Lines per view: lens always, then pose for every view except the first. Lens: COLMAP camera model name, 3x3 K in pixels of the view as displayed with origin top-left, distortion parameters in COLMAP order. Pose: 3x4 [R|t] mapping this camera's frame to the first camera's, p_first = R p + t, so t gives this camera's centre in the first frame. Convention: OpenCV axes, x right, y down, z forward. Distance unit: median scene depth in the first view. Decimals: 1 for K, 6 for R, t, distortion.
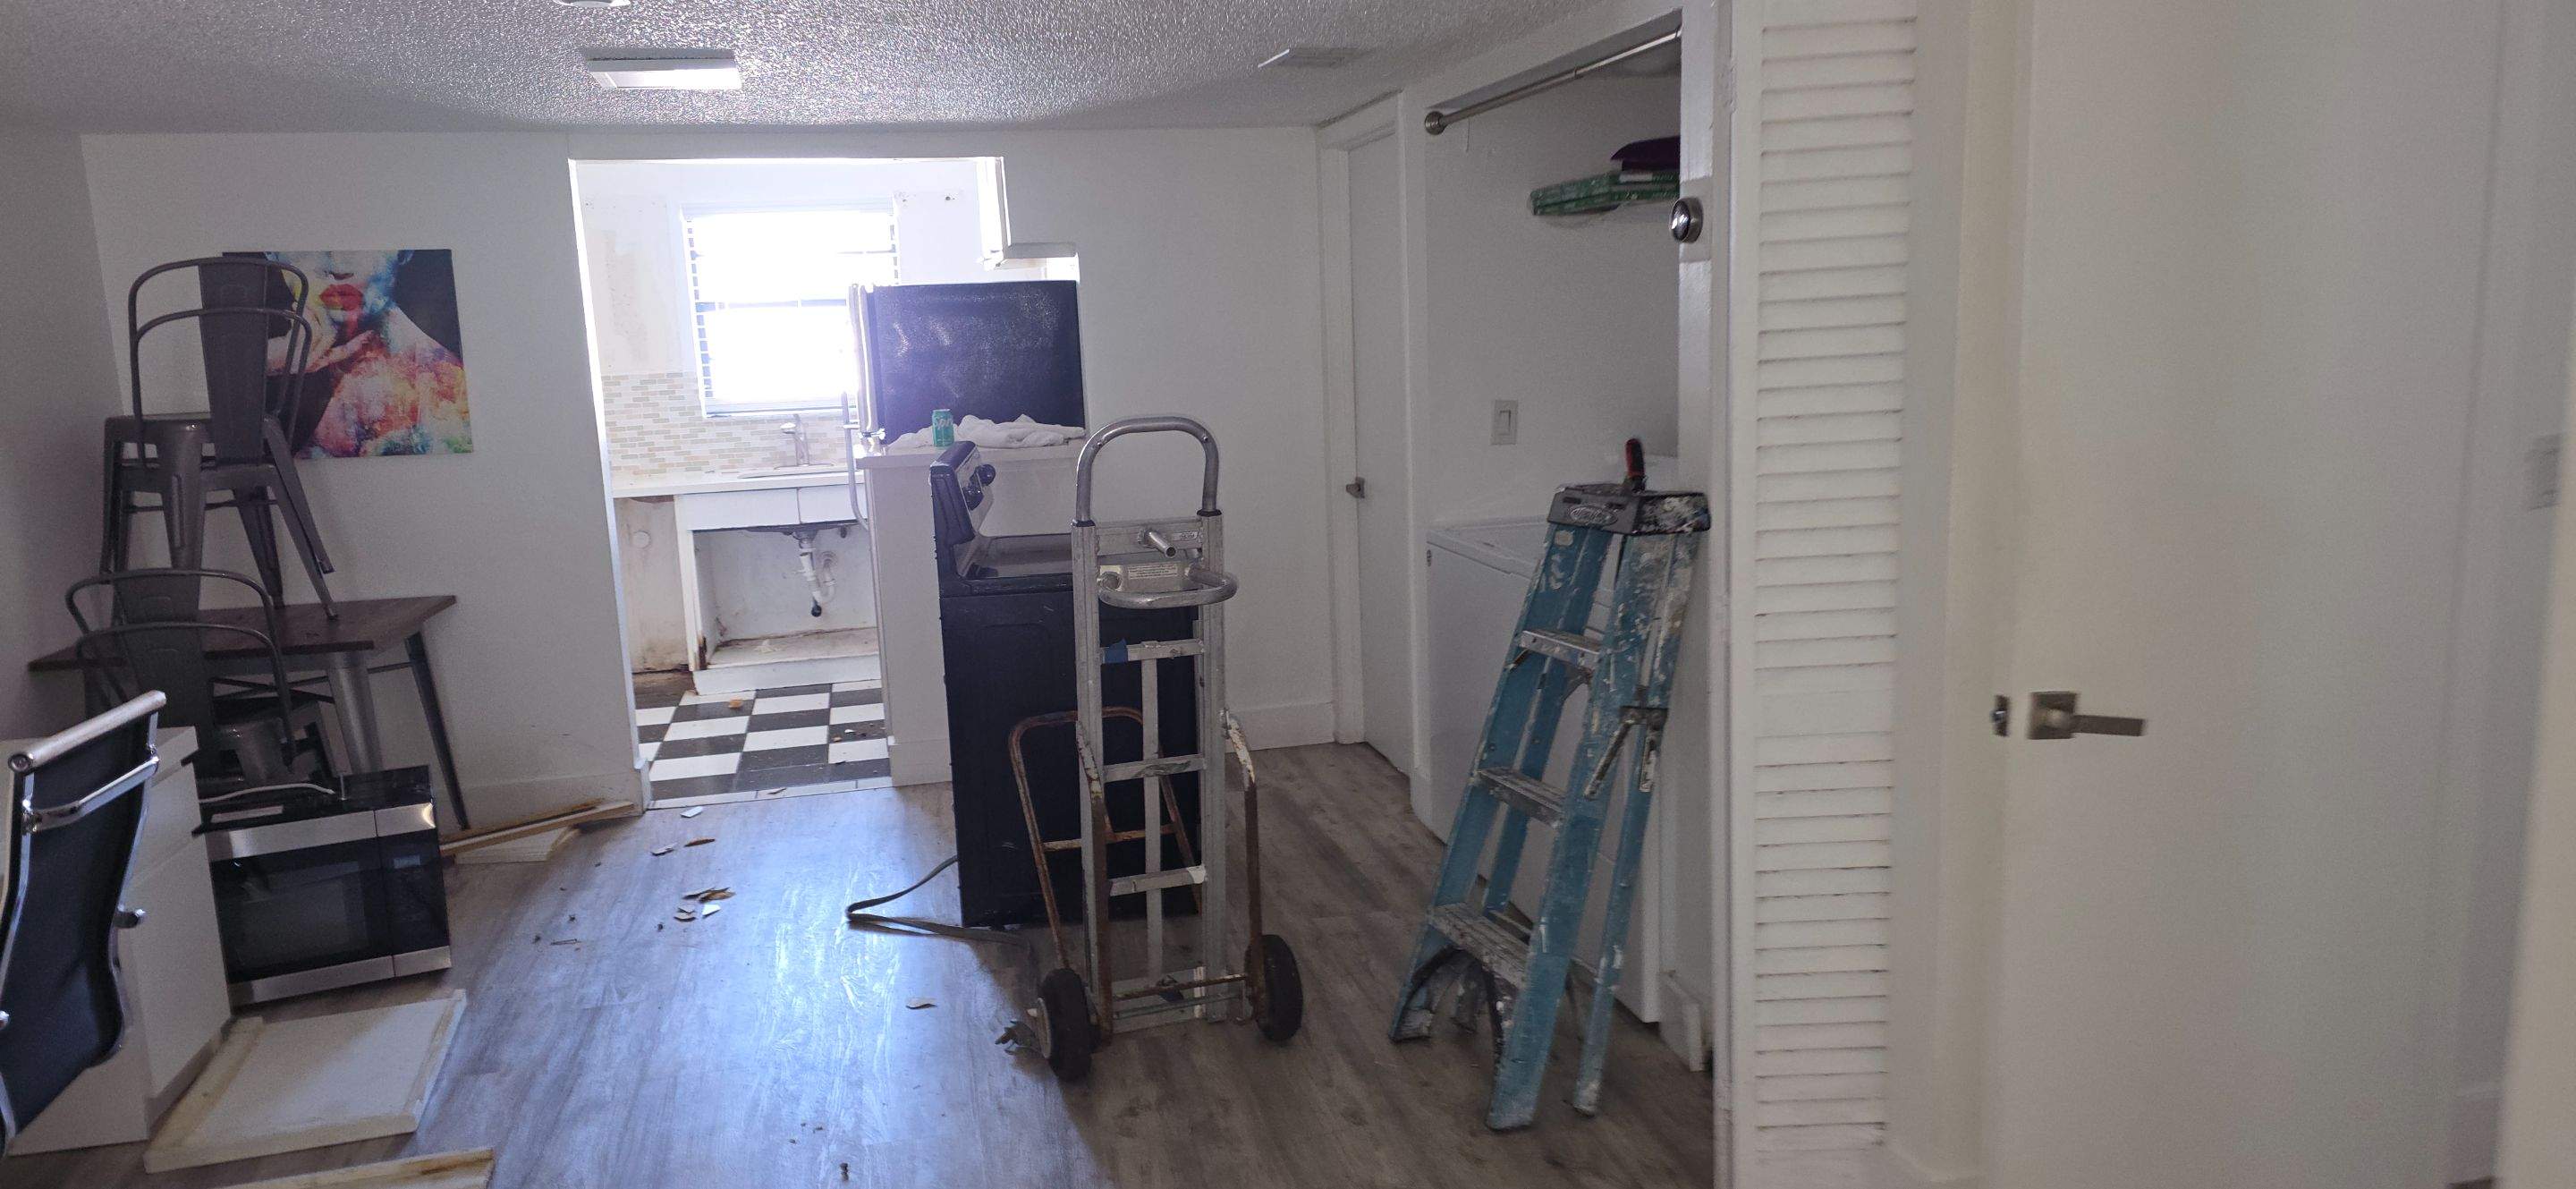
lens RADIAL K [[1677.7, 0, 1254.7], [0, 1677.7, 603.9], [0, 0, 1]] dist [0.085056, -0.076080]
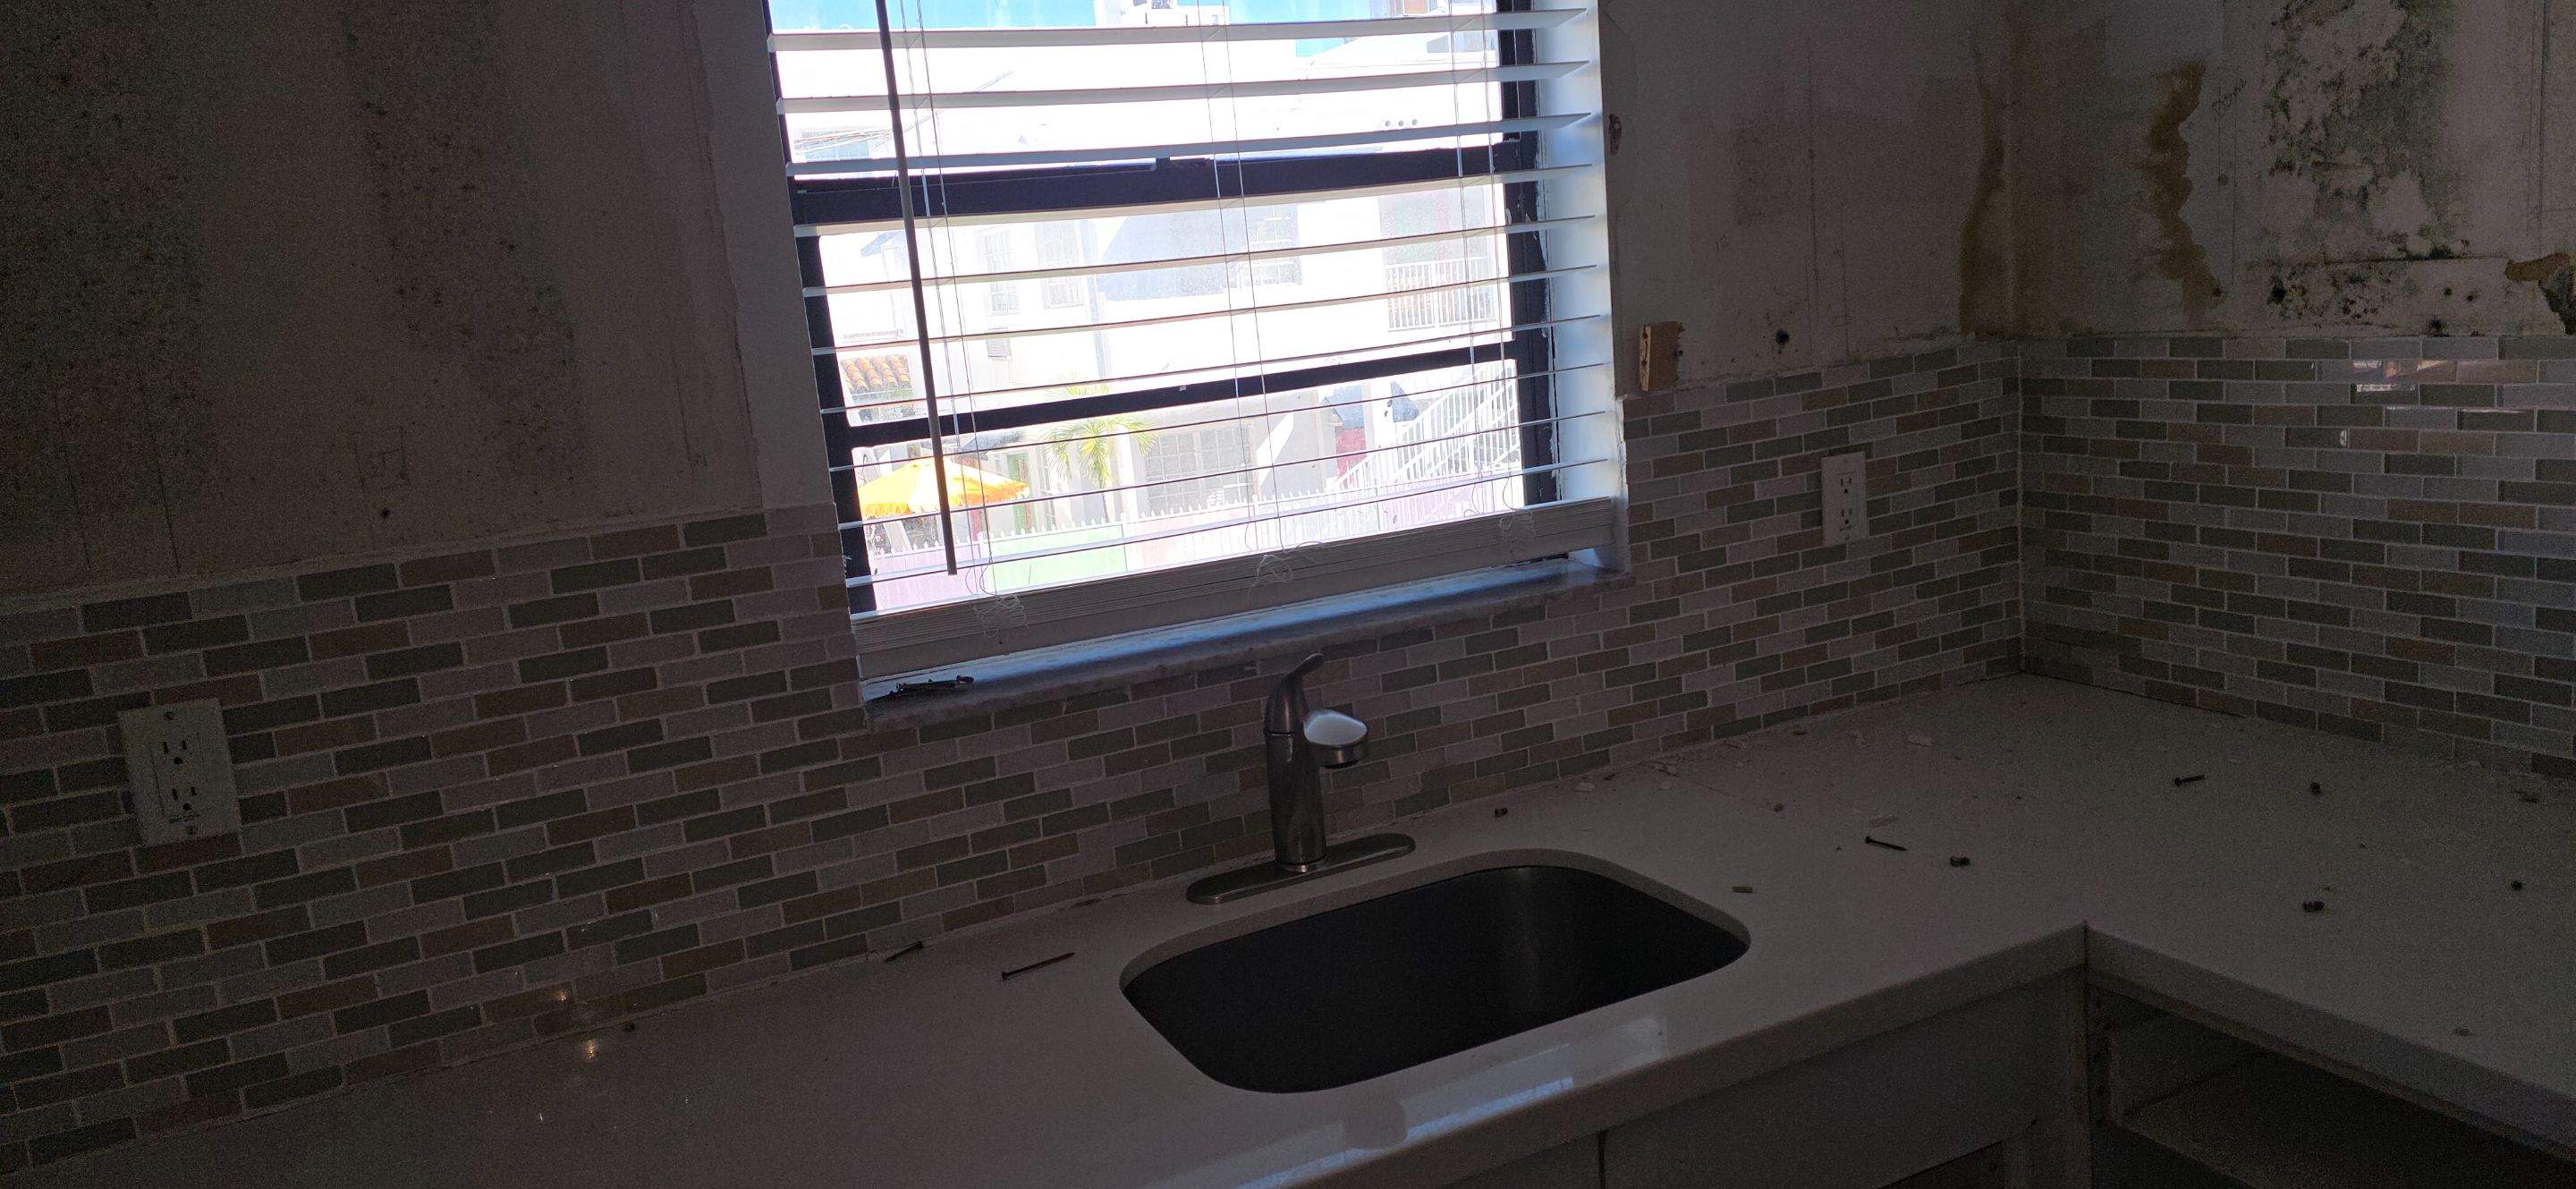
lens RADIAL K [[1697.8, 0, 1301.3], [0, 1697.8, 610.4], [0, 0, 1]] dist [0.072827, -0.065689]
pose [[0.974021, -0.088495, 0.208451, -0.683832], [0.091560, 0.995787, -0.005082, -0.252567], [-0.207123, 0.024036, 0.978020, 1.684335]]
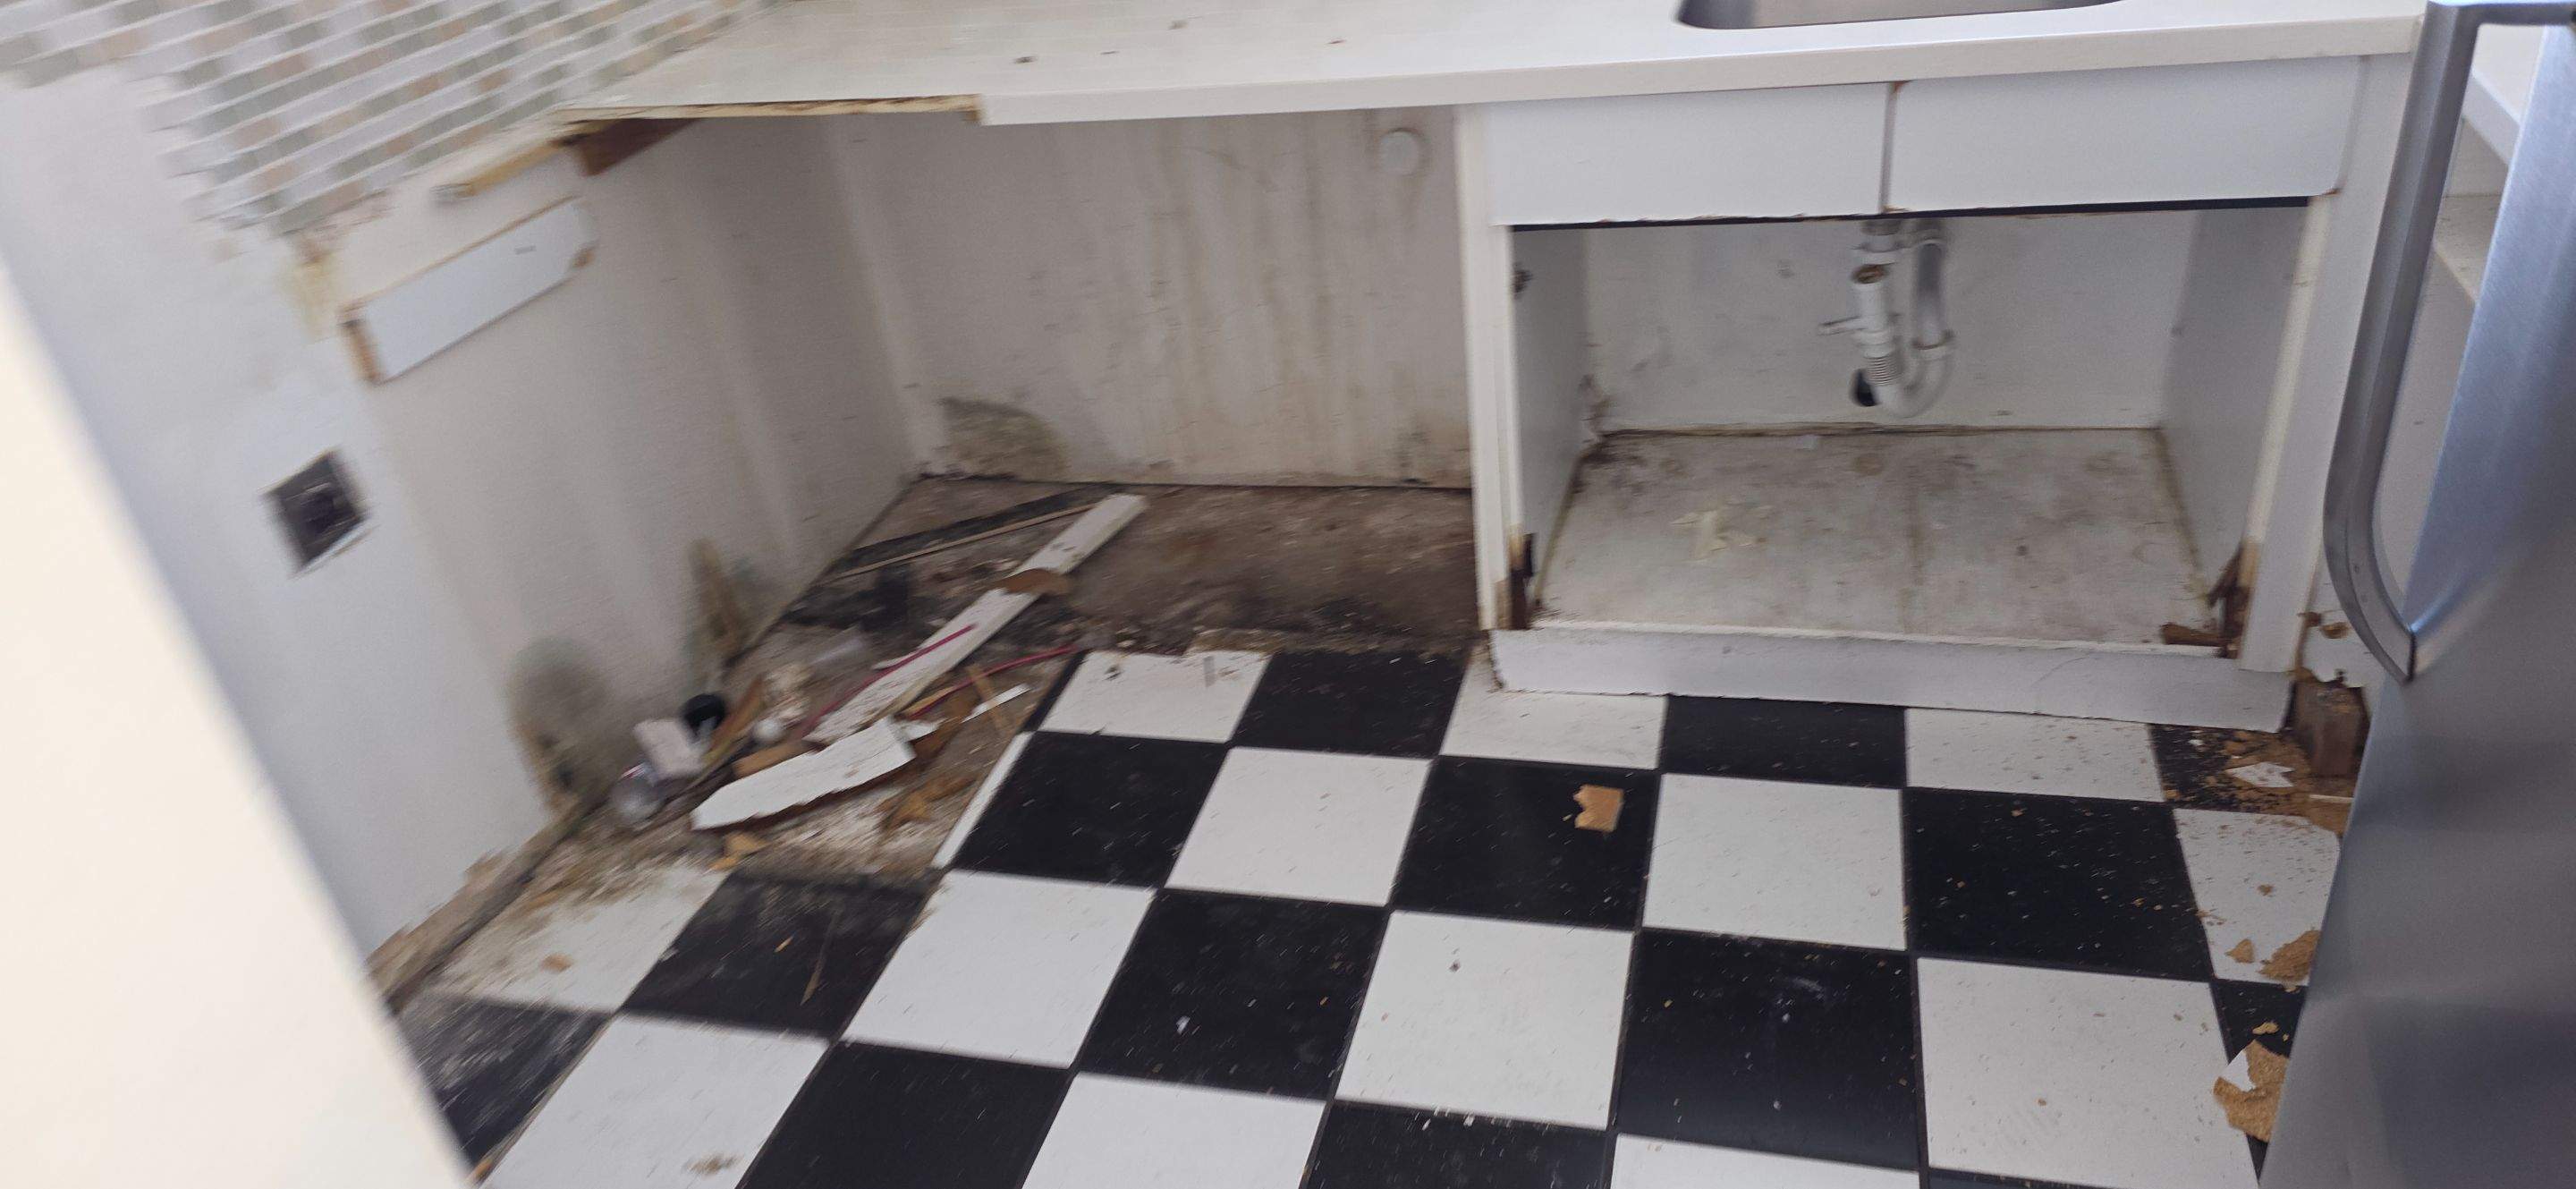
lens RADIAL K [[1697.8, 0, 1301.3], [0, 1697.8, 610.4], [0, 0, 1]] dist [0.072827, -0.065689]
pose [[0.875649, 0.198540, -0.440250, -0.444661], [-0.004609, 0.914984, 0.403464, -0.204677], [0.482925, -0.351264, 0.802120, 1.459716]]
